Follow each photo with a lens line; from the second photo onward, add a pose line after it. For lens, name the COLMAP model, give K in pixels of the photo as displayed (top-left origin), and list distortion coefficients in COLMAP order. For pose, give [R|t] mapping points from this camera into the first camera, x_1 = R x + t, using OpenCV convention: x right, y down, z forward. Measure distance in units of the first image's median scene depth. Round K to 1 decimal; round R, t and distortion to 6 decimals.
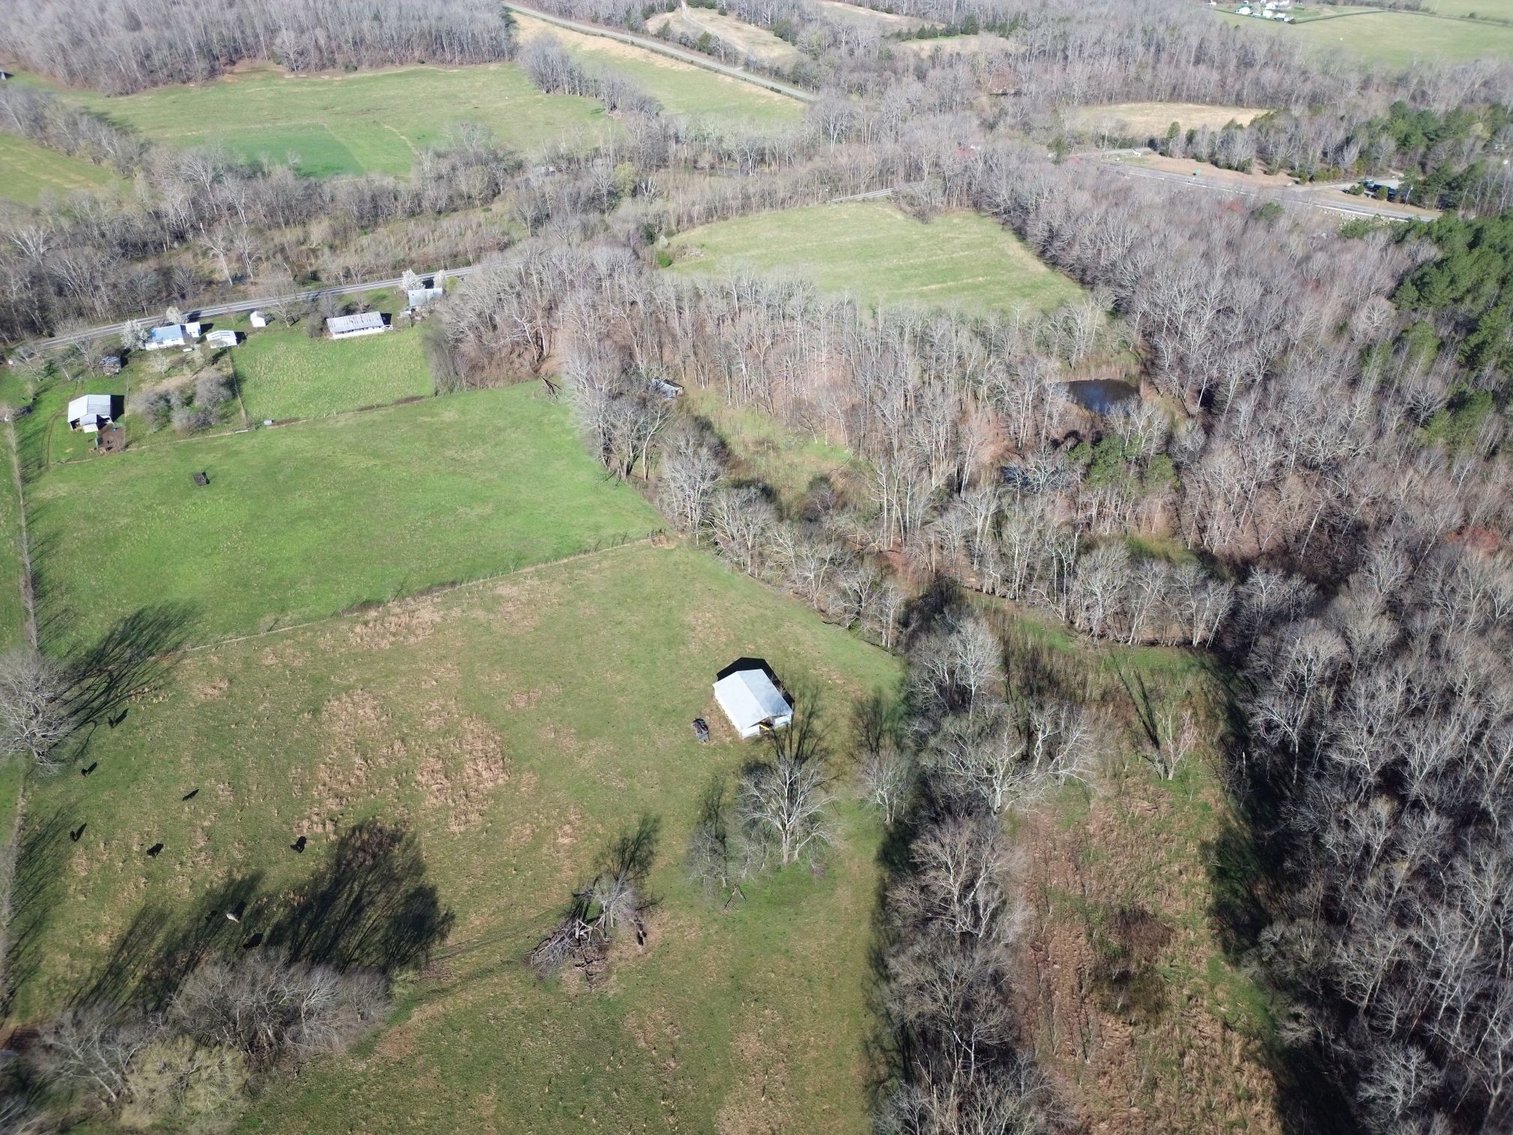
lens RADIAL K [[1068.3, 0, 764.8], [0, 1068.3, 562.9], [0, 0, 1]] dist [0.092869, -0.086728]
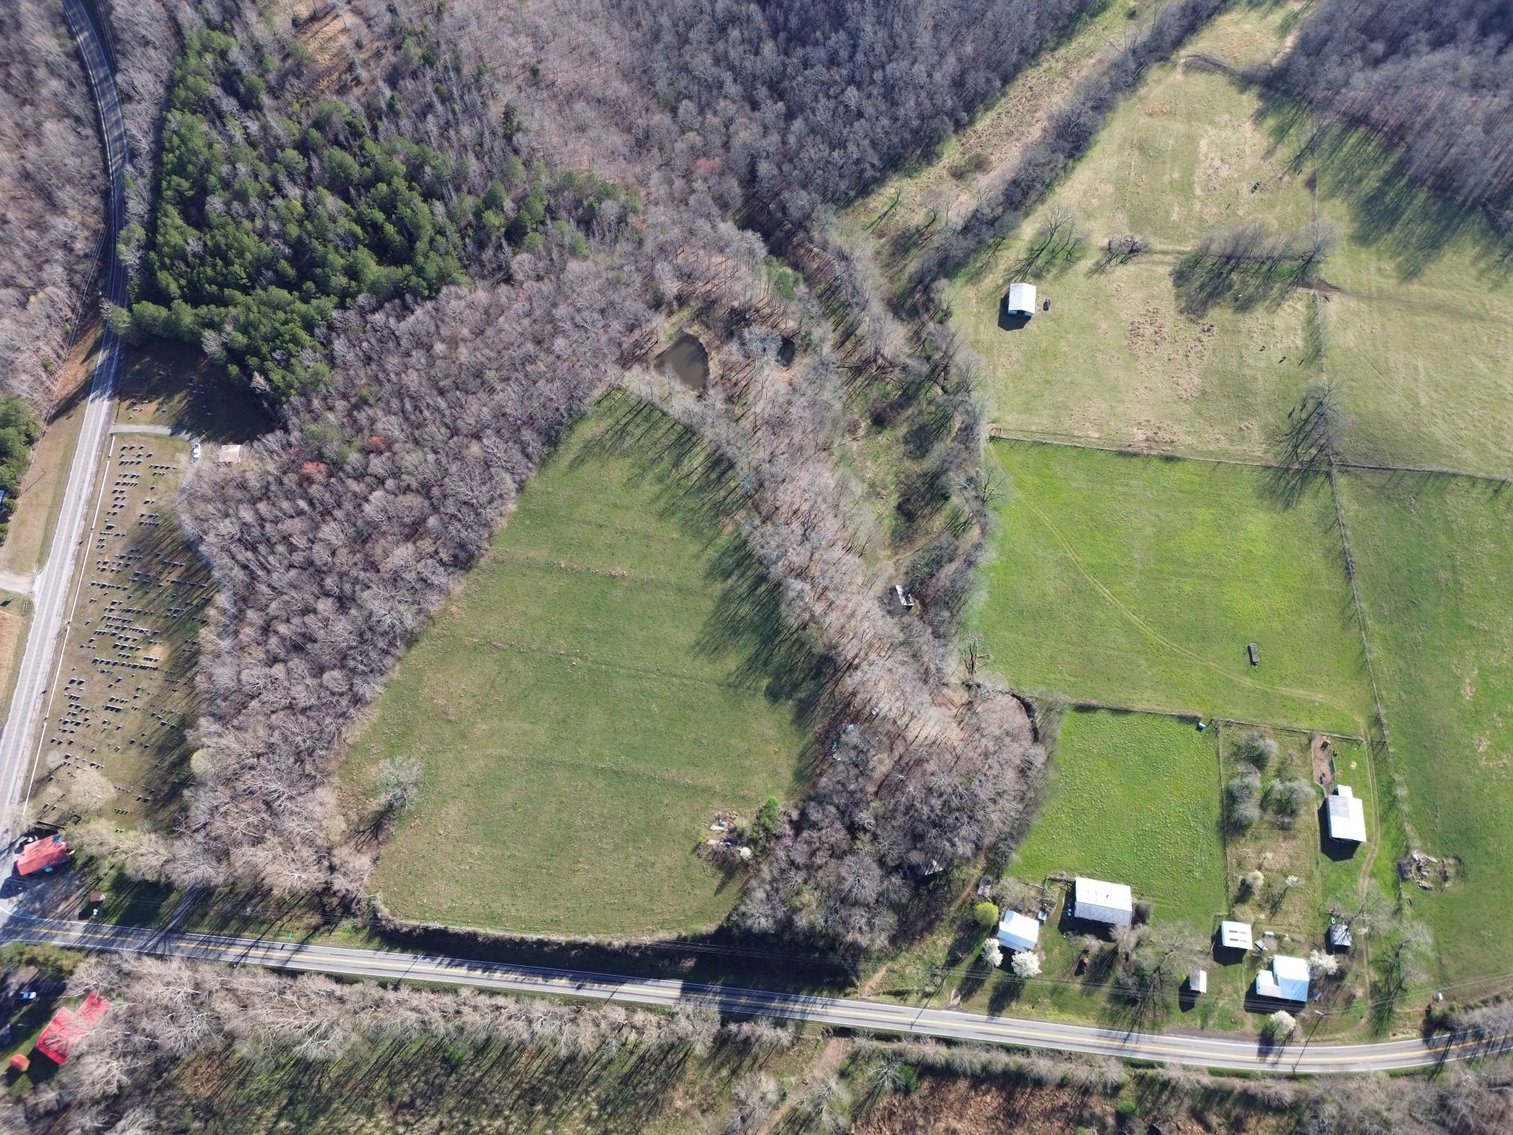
lens RADIAL K [[1068.3, 0, 764.8], [0, 1068.3, 562.9], [0, 0, 1]] dist [0.092869, -0.086728]
pose [[-0.827248, -0.500379, 0.255503, -0.226567], [0.316540, -0.039373, 0.947762, -1.189384], [-0.464180, 0.864911, 0.190961, 0.704188]]
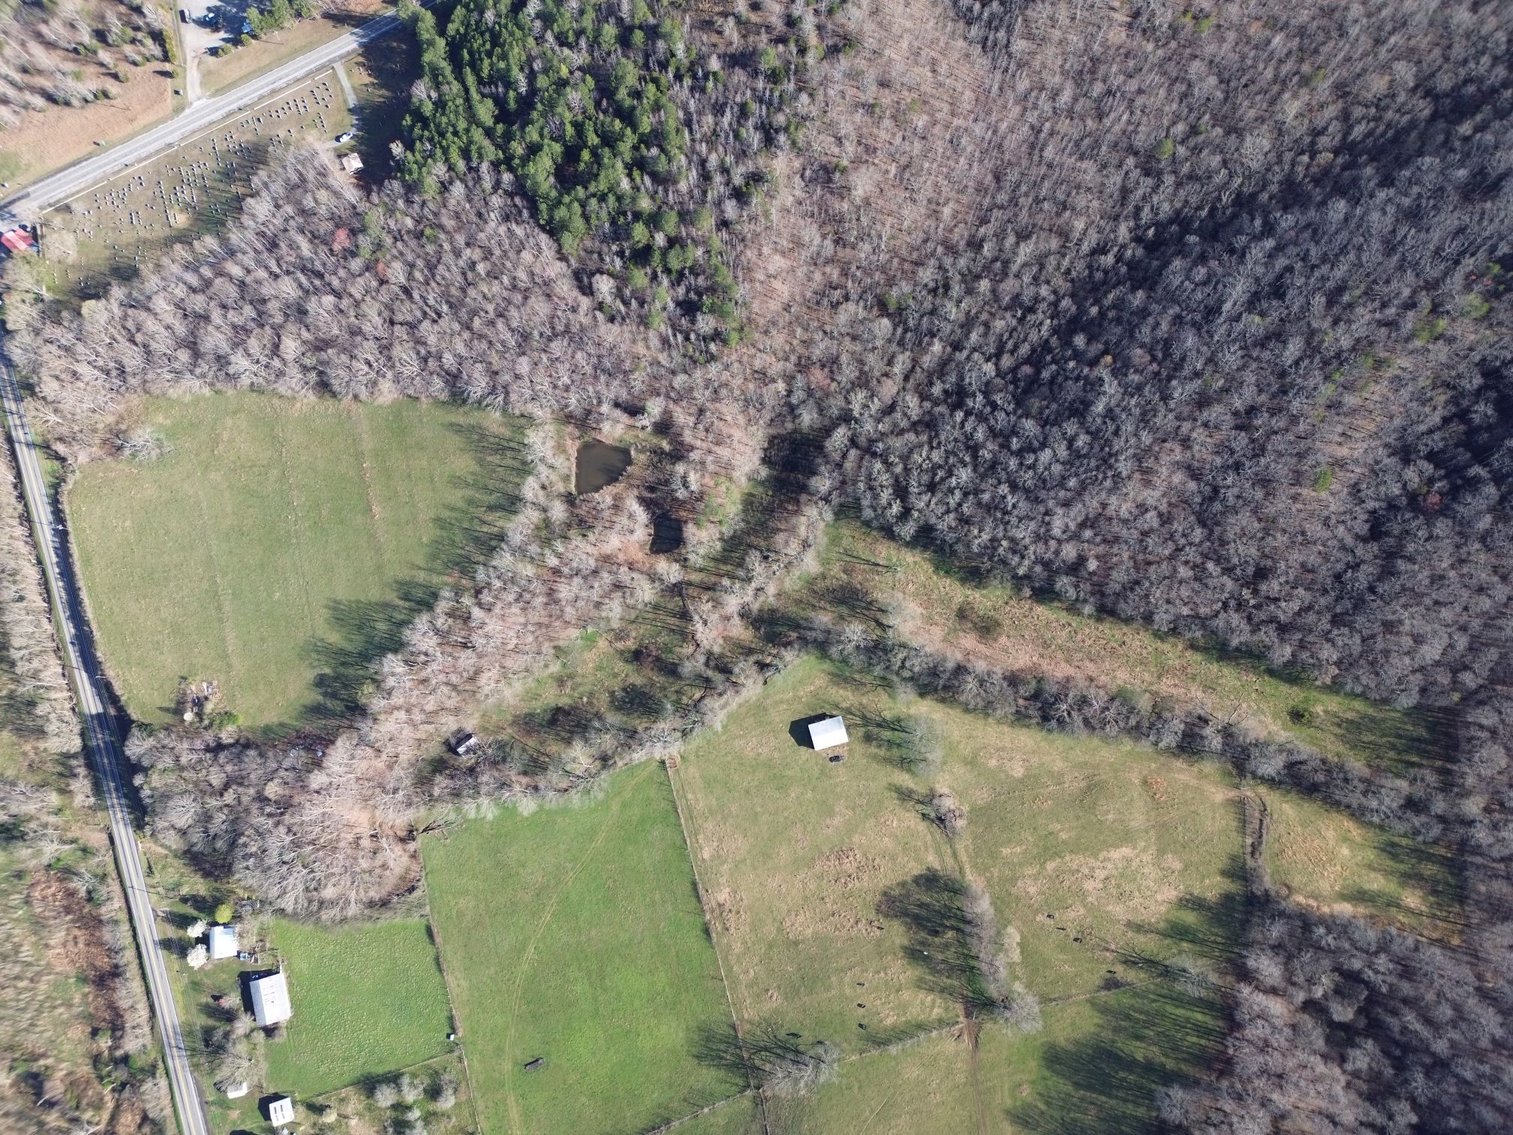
lens RADIAL K [[1068.3, 0, 764.8], [0, 1068.3, 562.9], [0, 0, 1]] dist [0.092869, -0.086728]
pose [[0.166540, -0.972119, 0.165073, -0.030107], [0.566009, 0.231332, 0.791277, -0.943214], [-0.807402, -0.038346, 0.588754, -0.084189]]
